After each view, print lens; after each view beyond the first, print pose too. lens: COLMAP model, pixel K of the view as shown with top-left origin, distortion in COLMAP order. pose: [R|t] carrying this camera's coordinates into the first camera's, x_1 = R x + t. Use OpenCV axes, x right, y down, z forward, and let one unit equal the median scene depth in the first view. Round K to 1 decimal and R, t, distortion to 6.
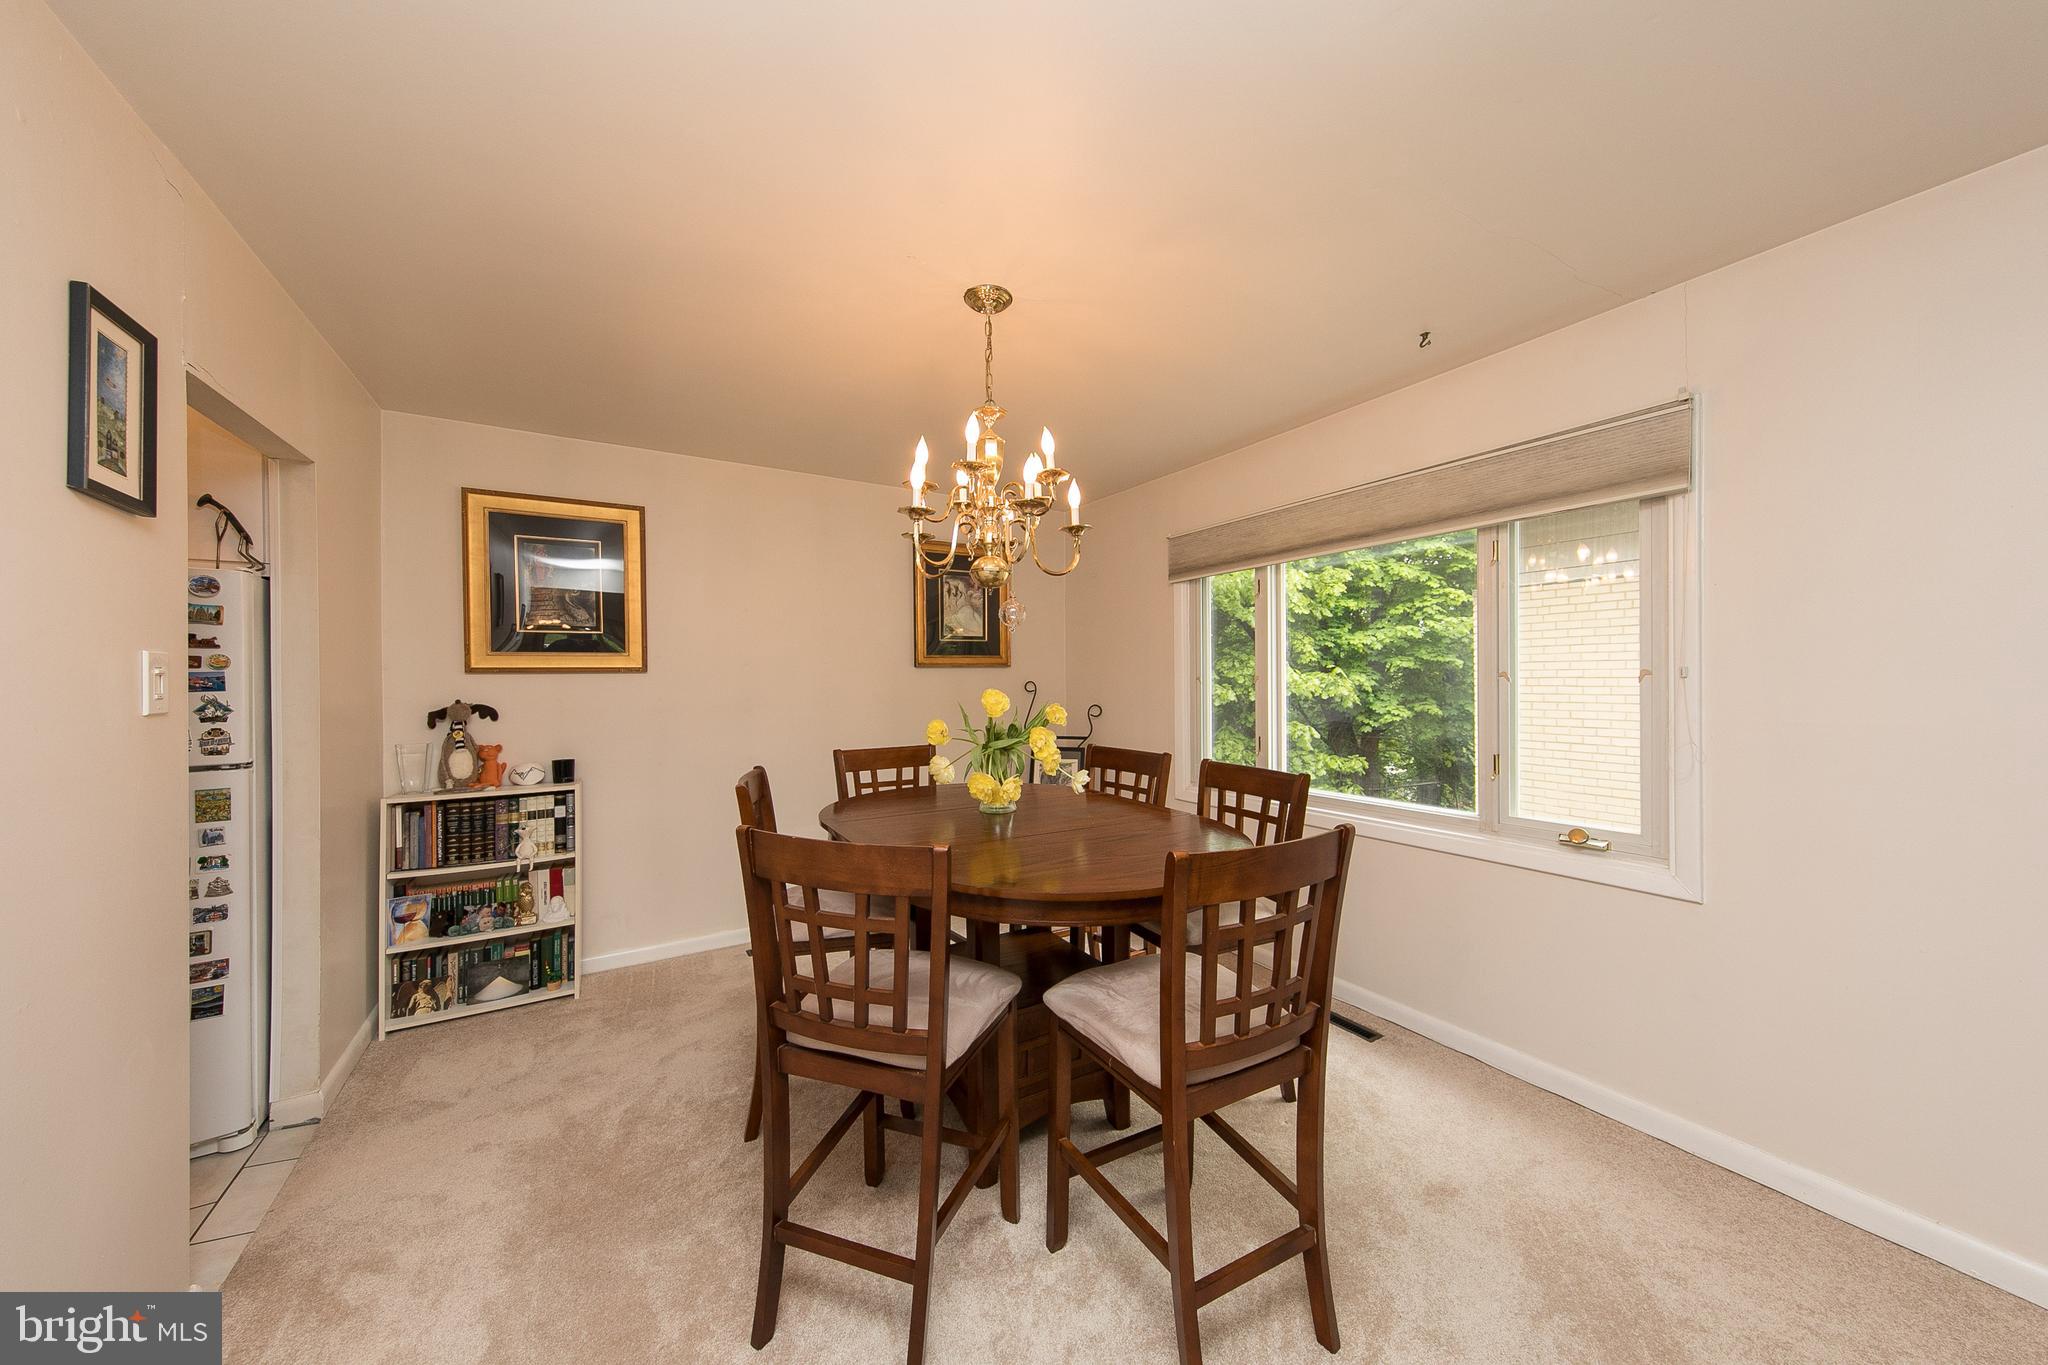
lens RADIAL K [[692.5, 0, 1024.0], [0, 692.5, 682.5], [0, 0, 1]] dist [0.008698, -0.000083]
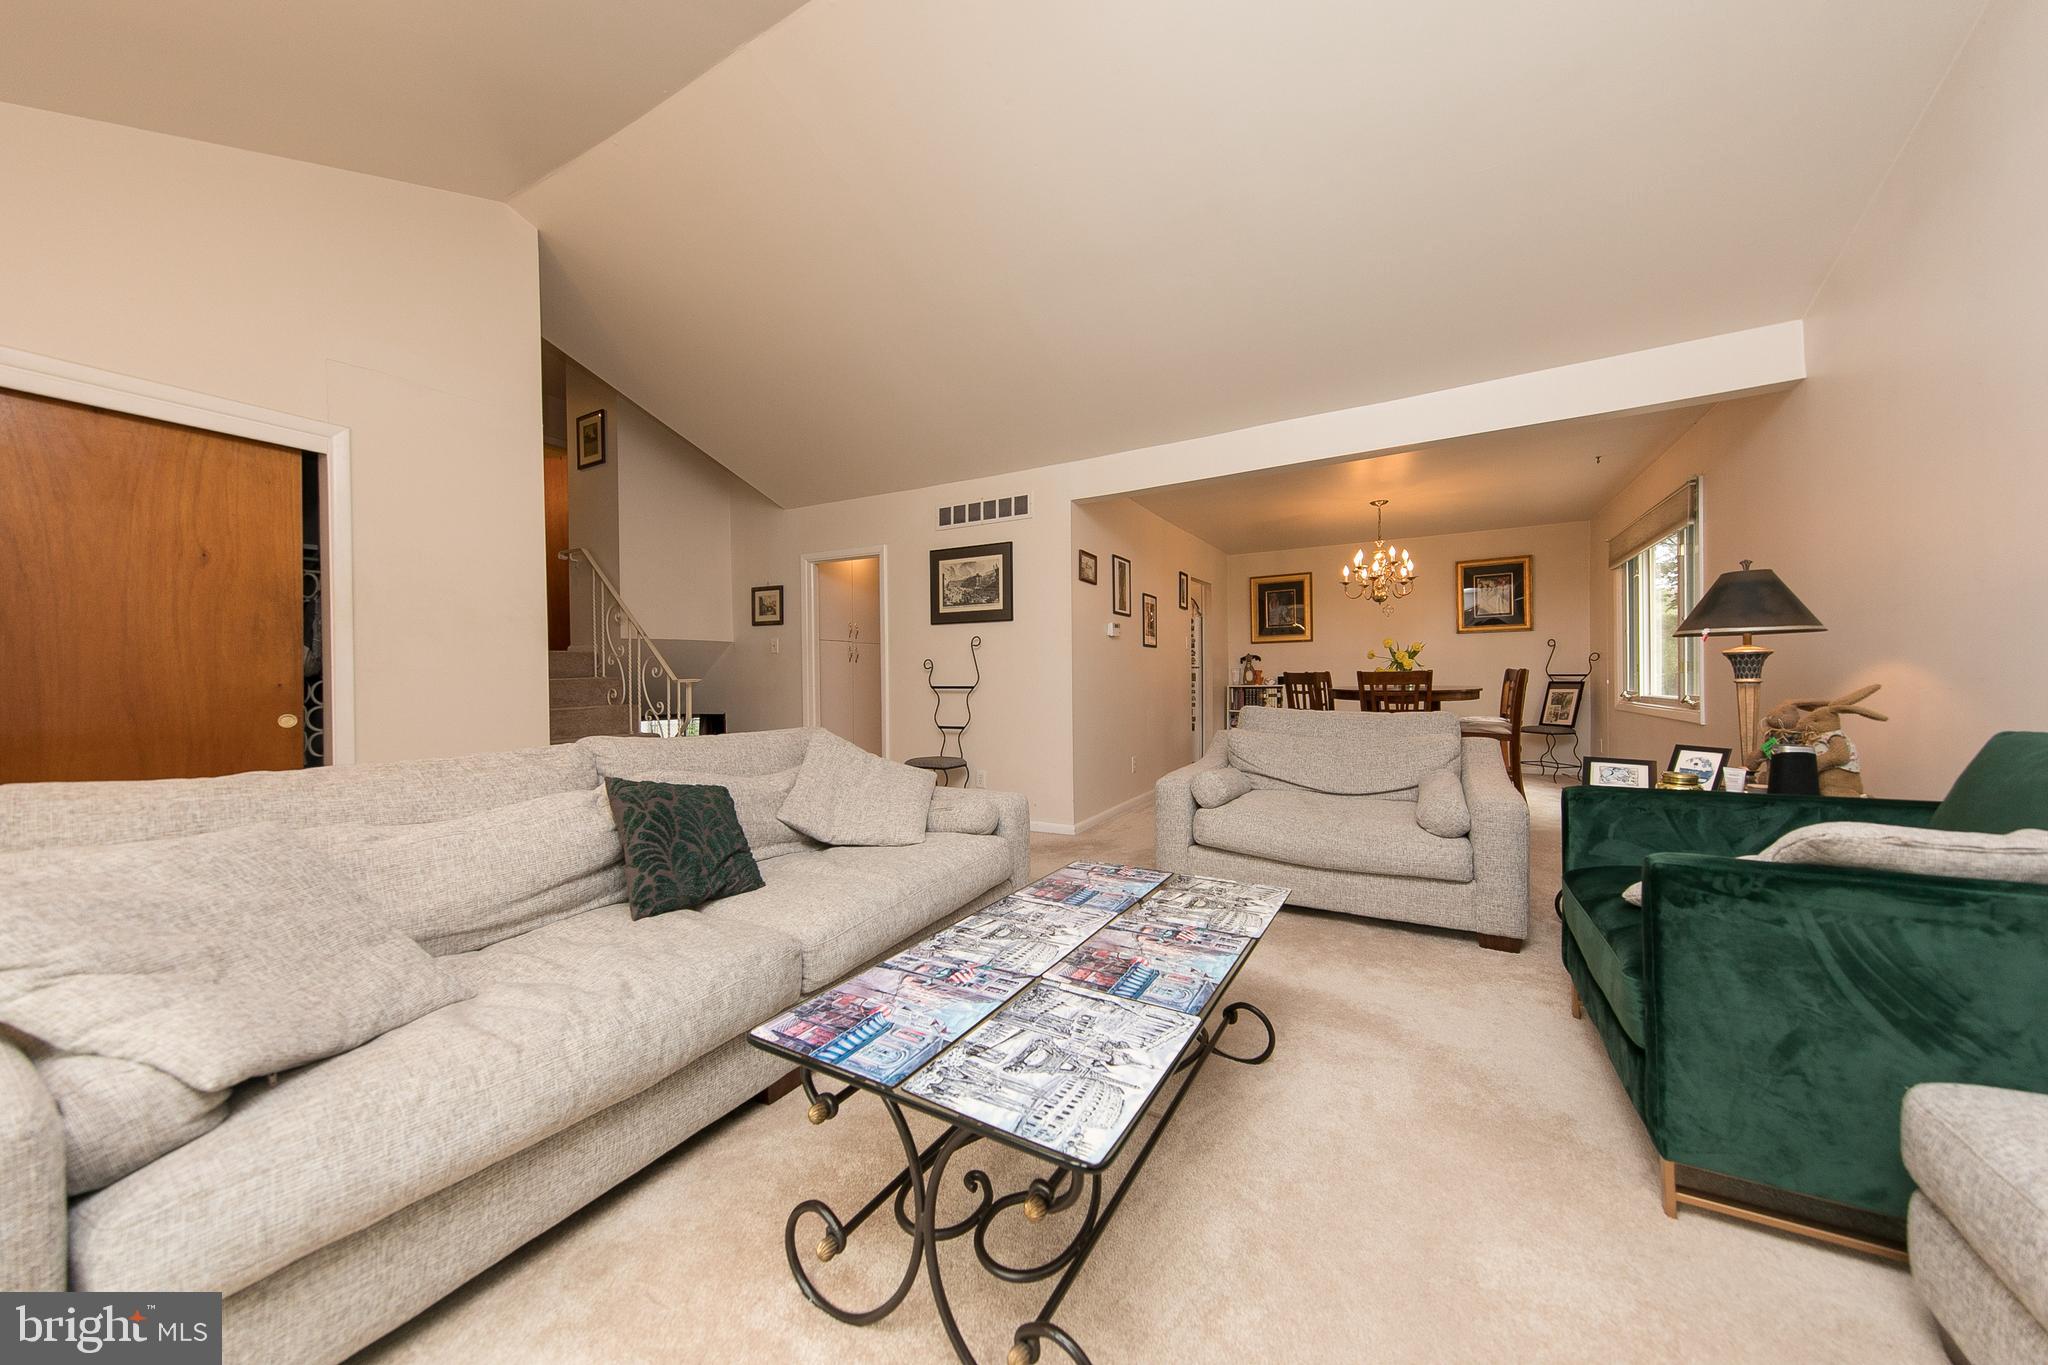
lens RADIAL K [[692.5, 0, 1024.0], [0, 692.5, 682.5], [0, 0, 1]] dist [0.008698, -0.000083]
pose [[0.480497, 0.008233, -0.876958, 1.232915], [0.006003, 0.999902, 0.012677, 0.103962], [0.876976, -0.011356, 0.480400, -1.166688]]
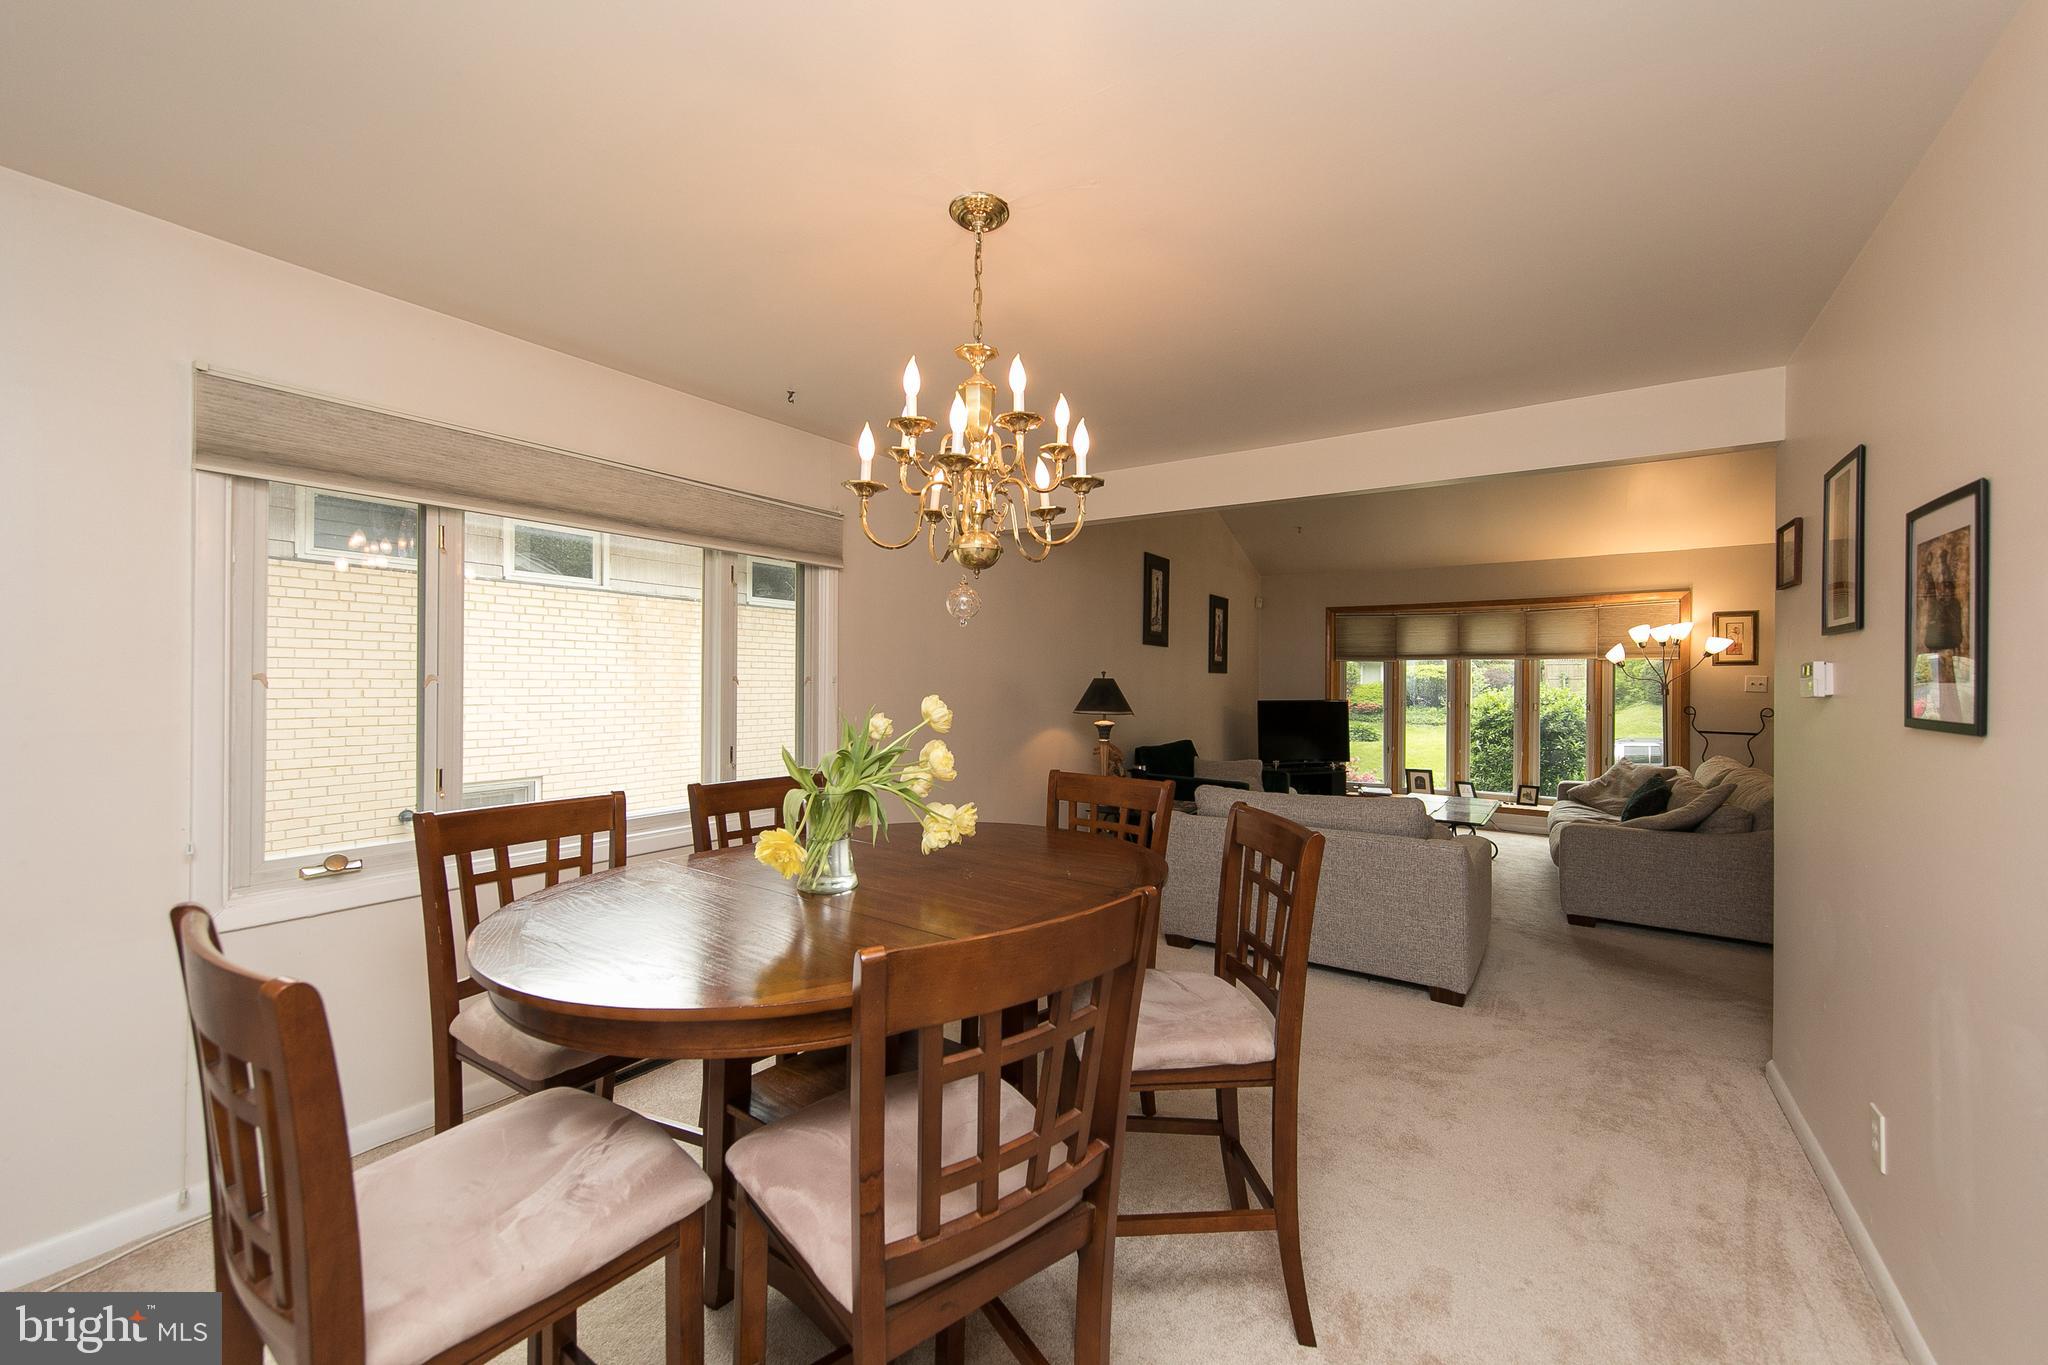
lens RADIAL K [[814.5, 0, 1034.6], [0, 814.5, 678.2], [0, 0, 1]] dist [0.016654, 0.000015]
pose [[-0.417857, 0.008666, 0.908472, -0.689338], [-0.000788, 0.999951, -0.009901, -0.003212], [-0.908513, -0.004853, -0.417829, 0.963163]]
